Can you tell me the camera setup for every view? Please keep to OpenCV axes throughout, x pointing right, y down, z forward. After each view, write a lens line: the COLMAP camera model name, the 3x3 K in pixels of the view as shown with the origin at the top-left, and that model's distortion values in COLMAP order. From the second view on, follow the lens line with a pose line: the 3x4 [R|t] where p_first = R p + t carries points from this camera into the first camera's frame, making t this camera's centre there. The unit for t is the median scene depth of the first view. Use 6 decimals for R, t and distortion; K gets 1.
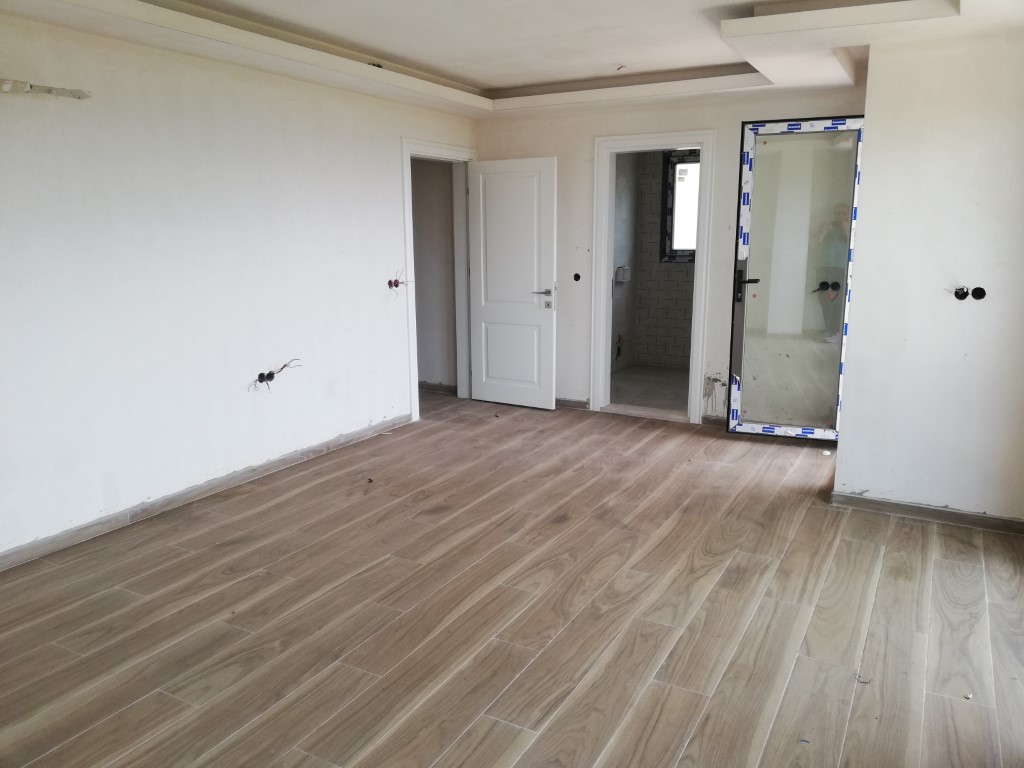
lens RADIAL K [[752.3, 0, 508.9], [0, 752.3, 384.1], [0, 0, 1]] dist [-0.012964, -0.021553]
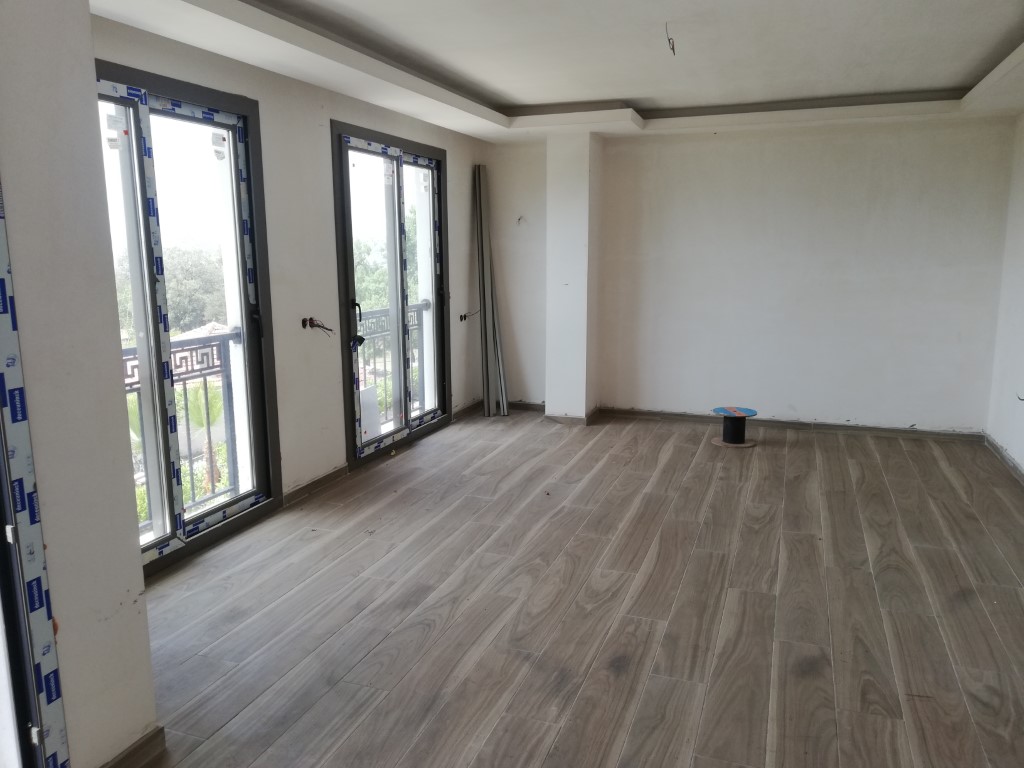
lens RADIAL K [[752.3, 0, 514.2], [0, 752.3, 382.7], [0, 0, 1]] dist [-0.012964, -0.021553]
pose [[-0.986426, 0.043085, -0.158455, 0.320910], [-0.017964, 0.930857, 0.364942, -0.378476], [0.163222, 0.362835, -0.917447, 1.864138]]
